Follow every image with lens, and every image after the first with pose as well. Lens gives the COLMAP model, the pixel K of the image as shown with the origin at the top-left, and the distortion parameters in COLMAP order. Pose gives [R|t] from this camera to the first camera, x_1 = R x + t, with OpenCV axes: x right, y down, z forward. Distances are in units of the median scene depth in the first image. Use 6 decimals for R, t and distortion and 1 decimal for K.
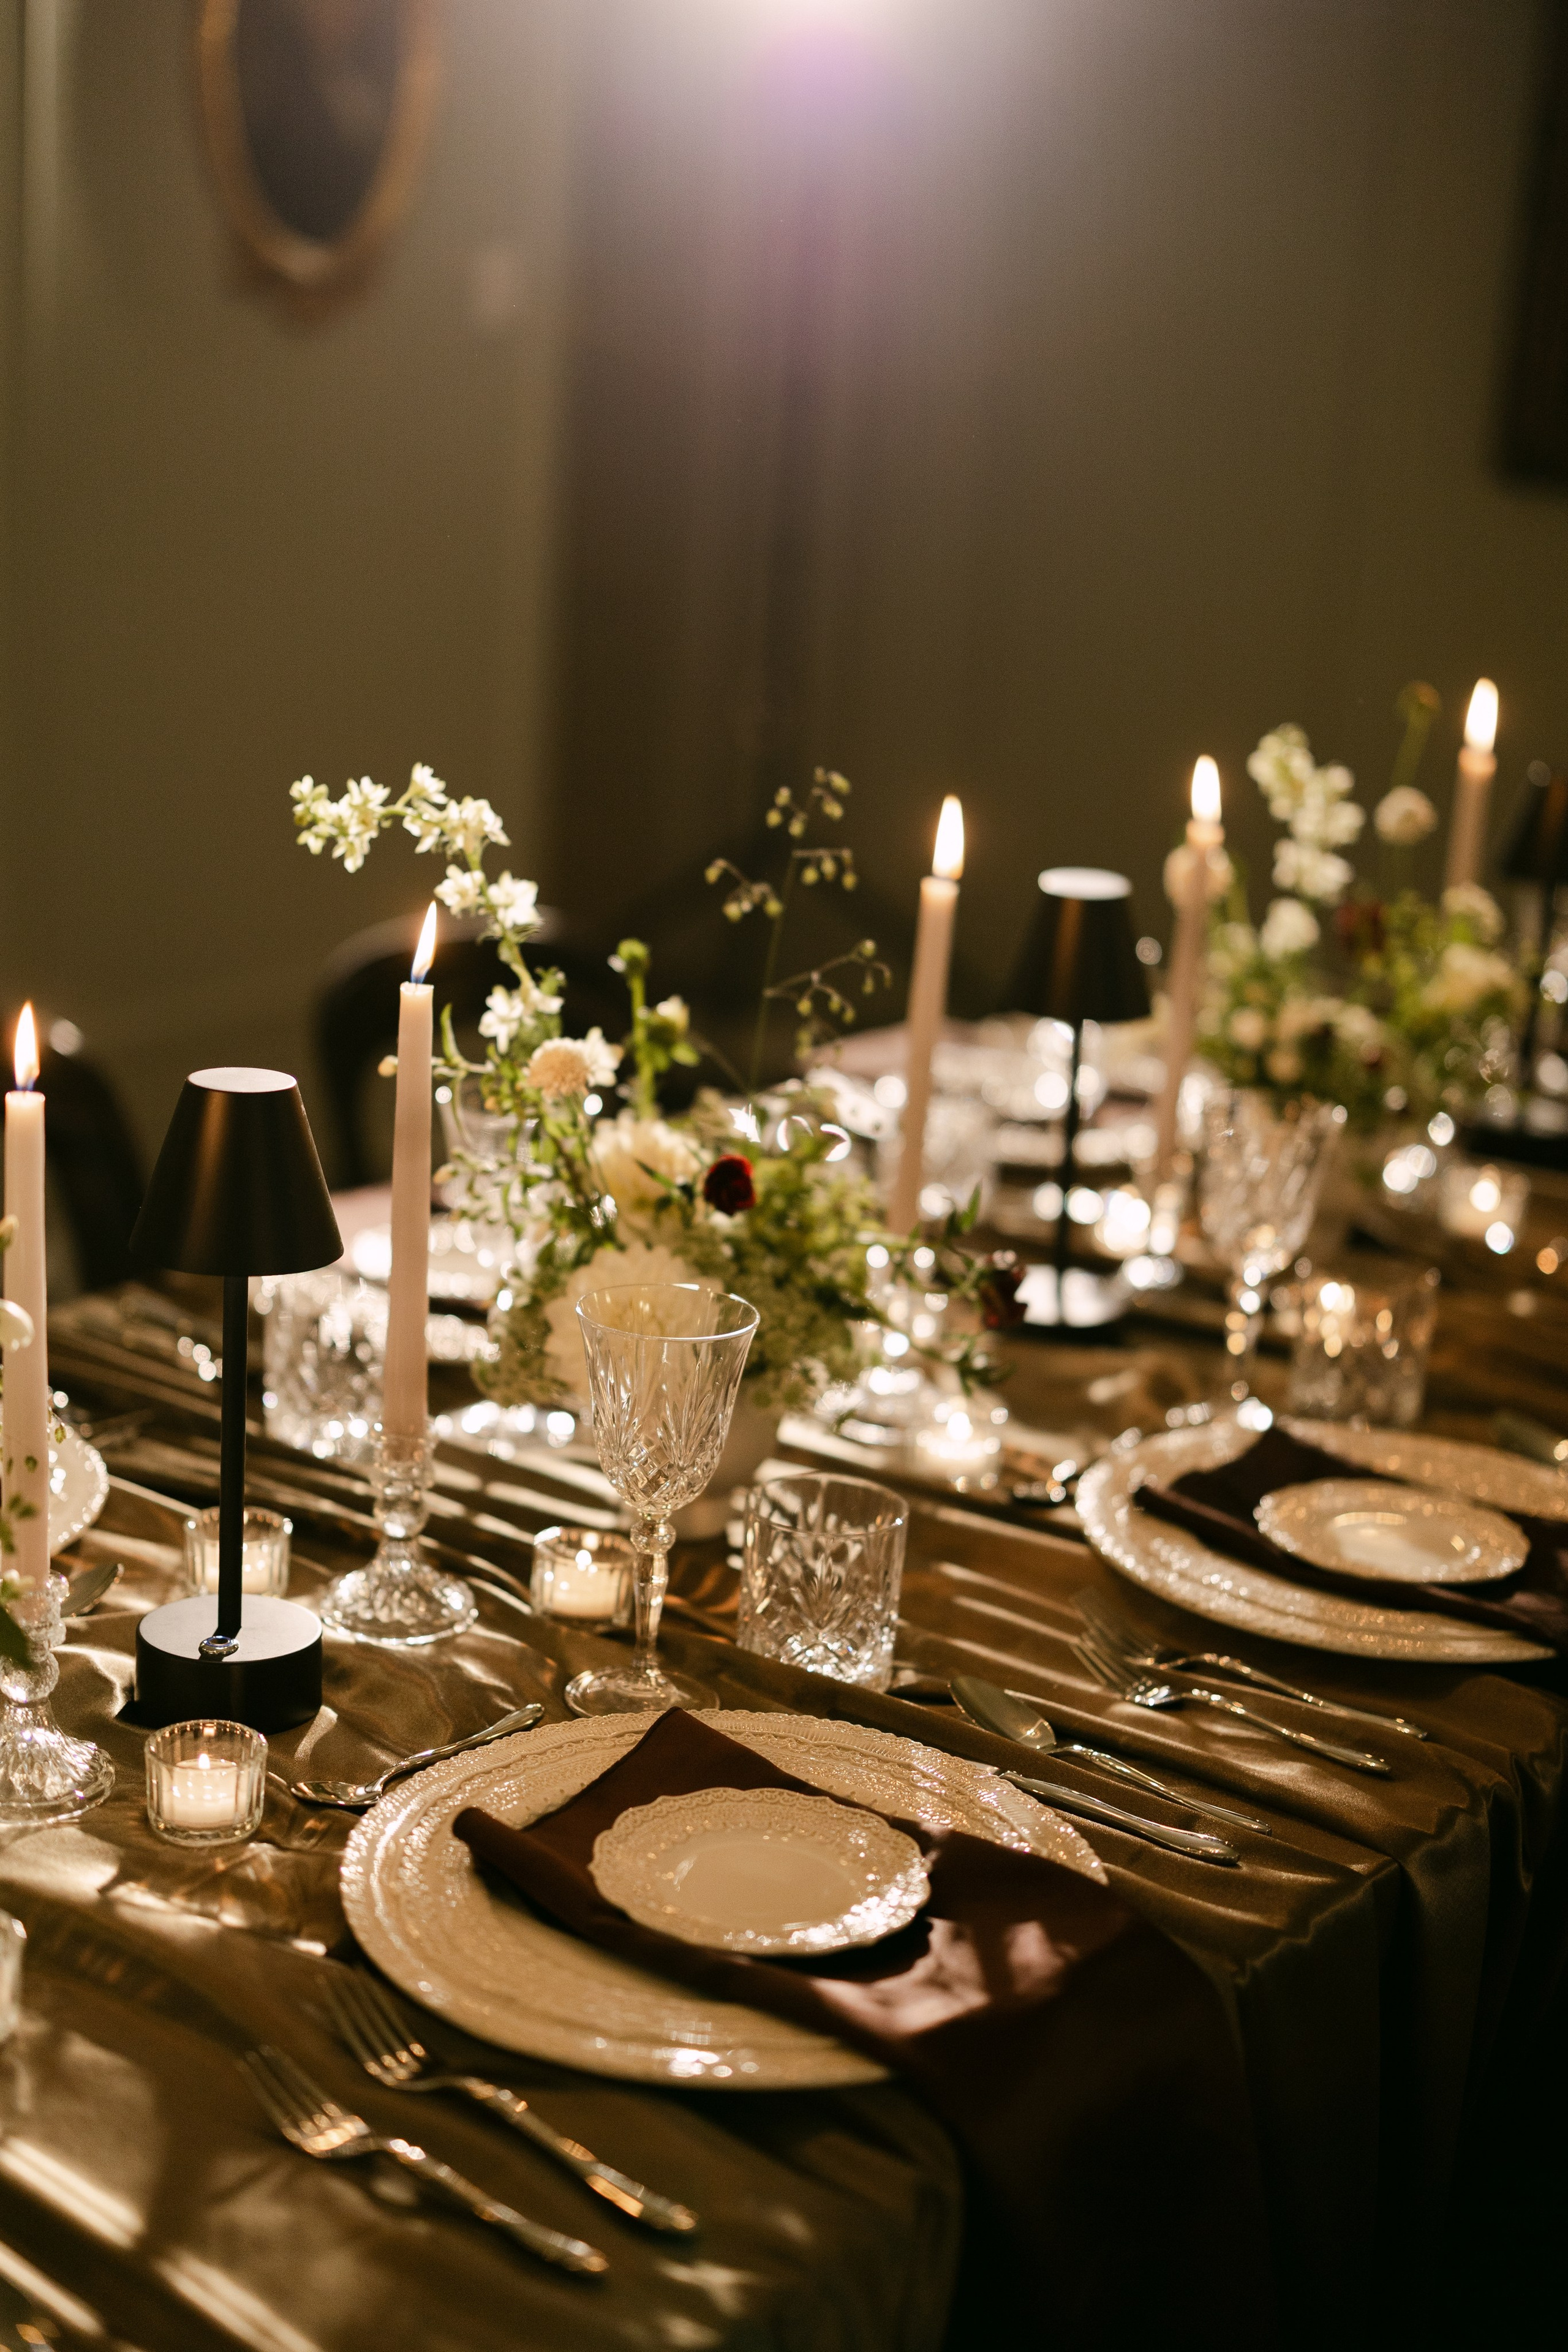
lens RADIAL K [[3519.9, 0, 774.4], [0, 3519.9, 1175.9], [0, 0, 1]] dist [0.008128, 0.000000]
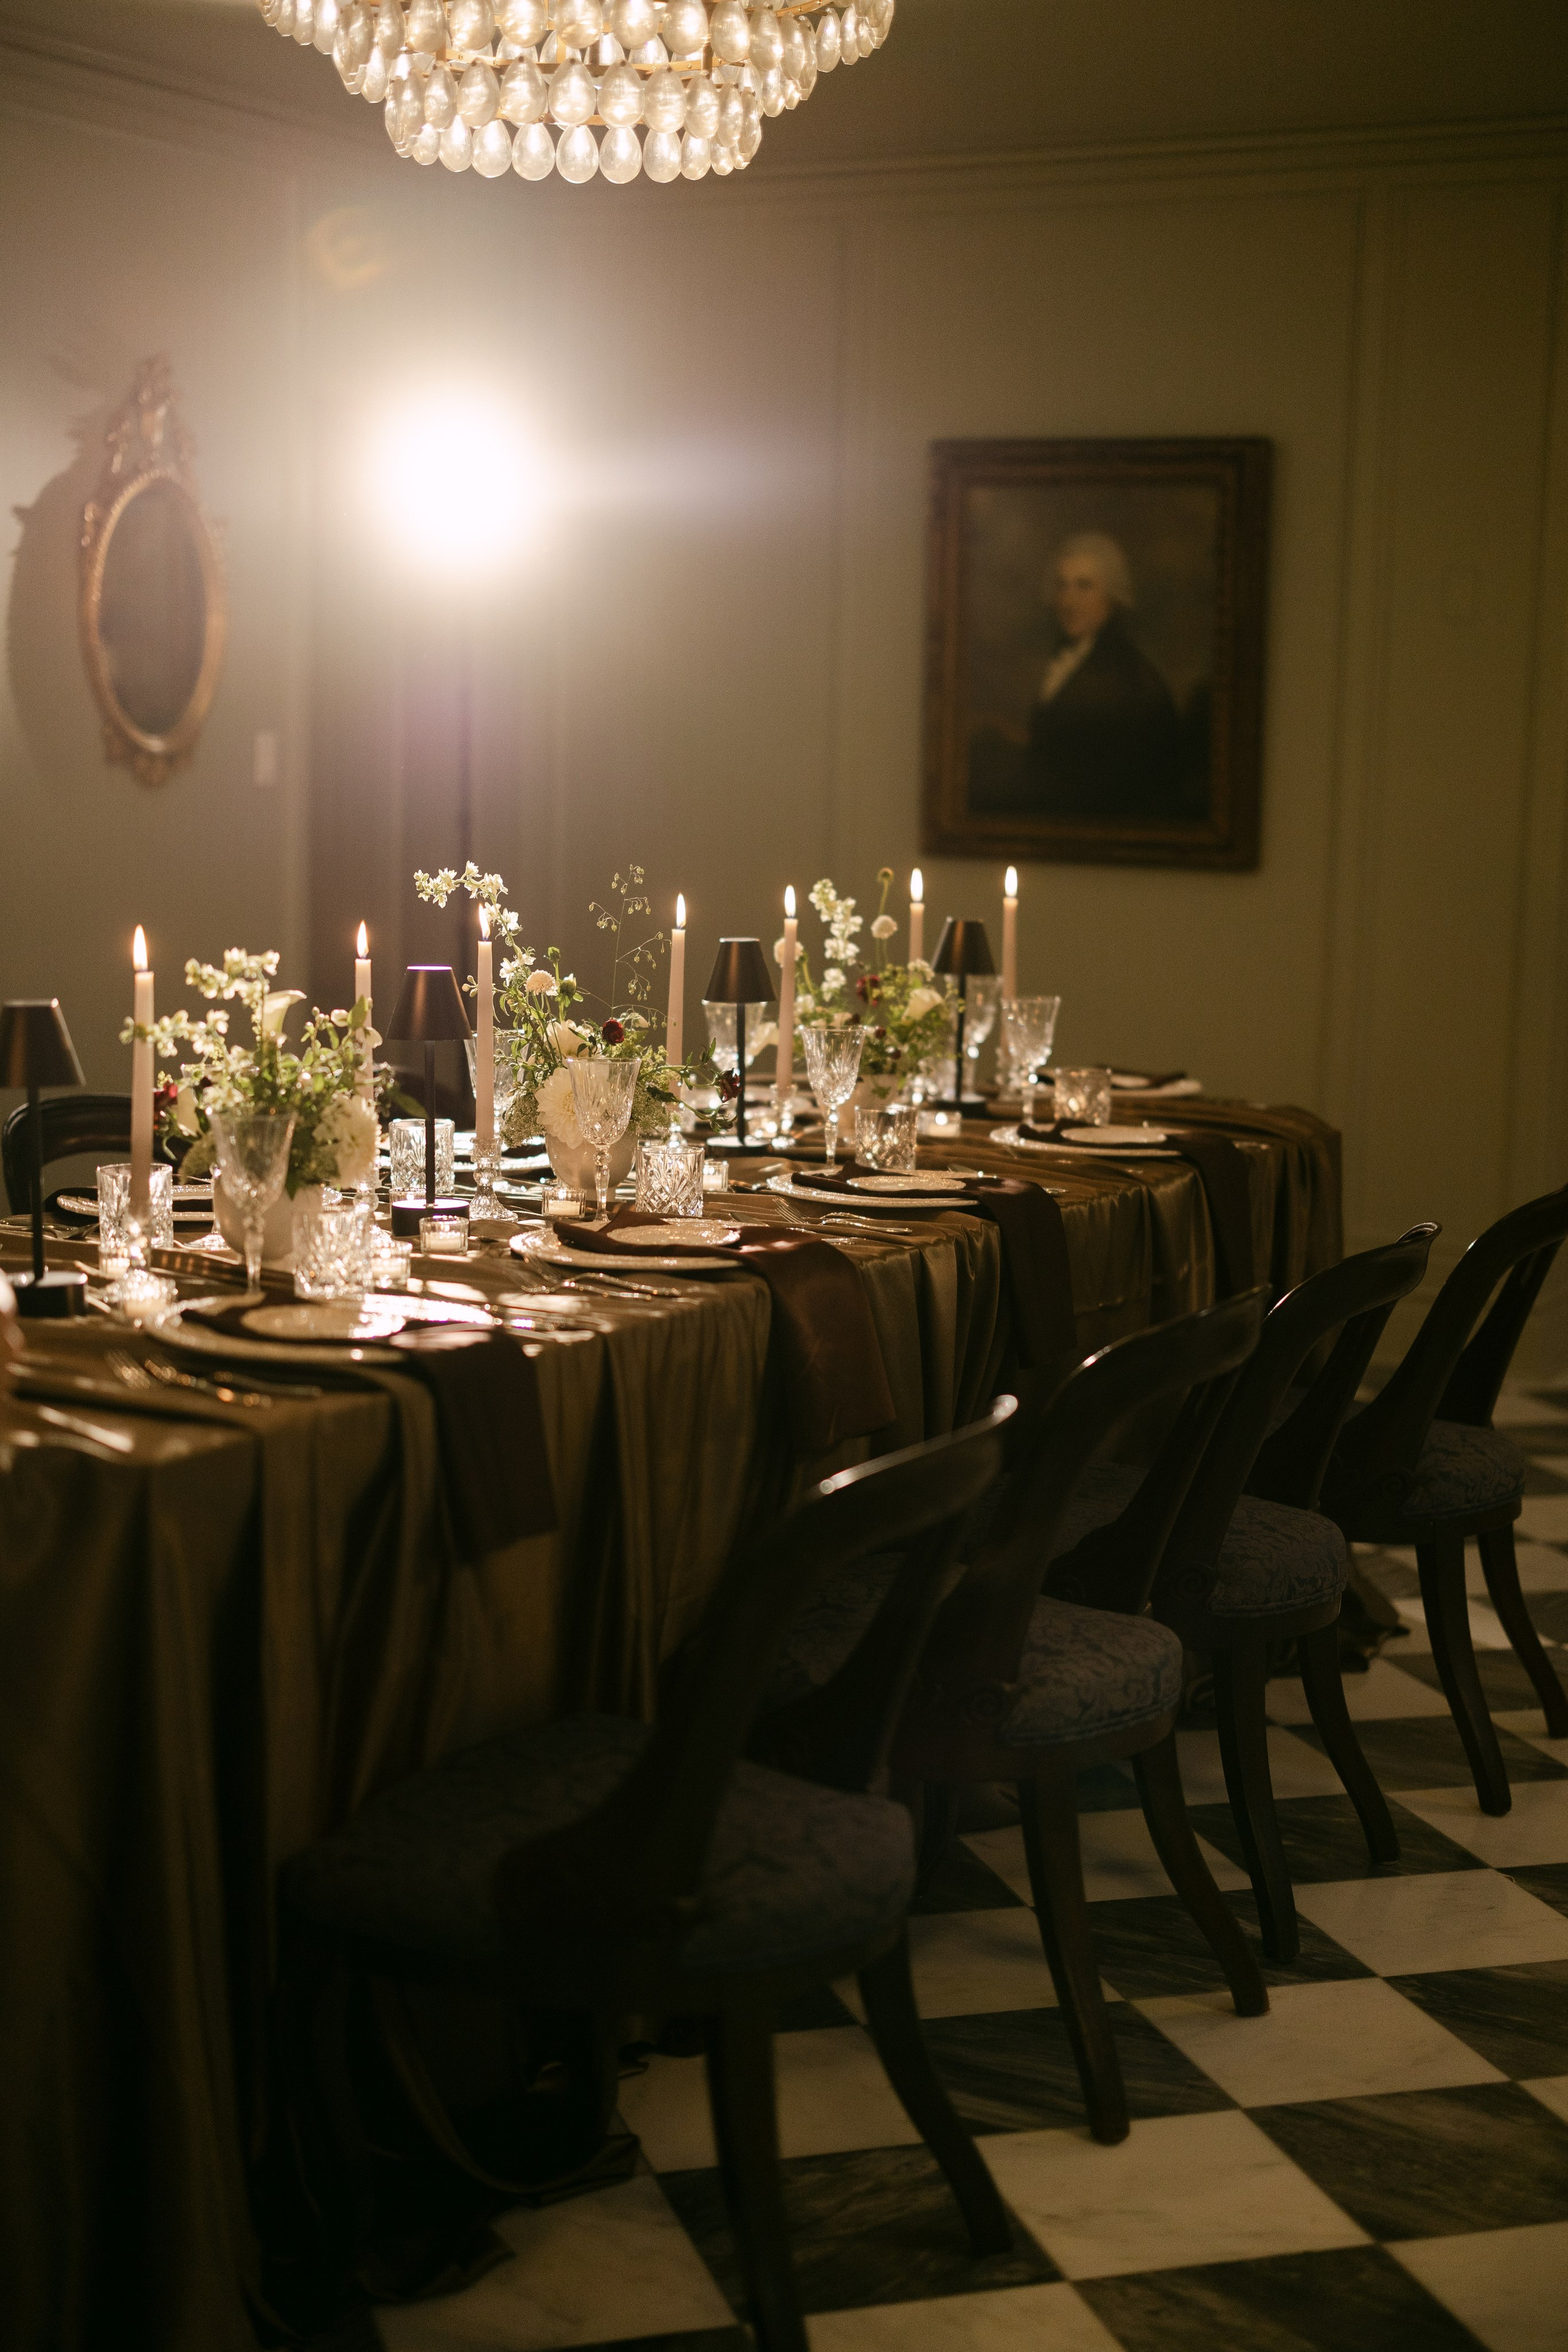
lens RADIAL K [[3519.9, 0, 788.4], [0, 3519.9, 1178.6], [0, 0, 1]] dist [0.008128, 0.000000]
pose [[0.986593, -0.064320, 0.149993, -0.223162], [0.087228, 0.984595, -0.151539, 0.405767], [-0.137935, 0.162591, 0.977005, -1.122738]]
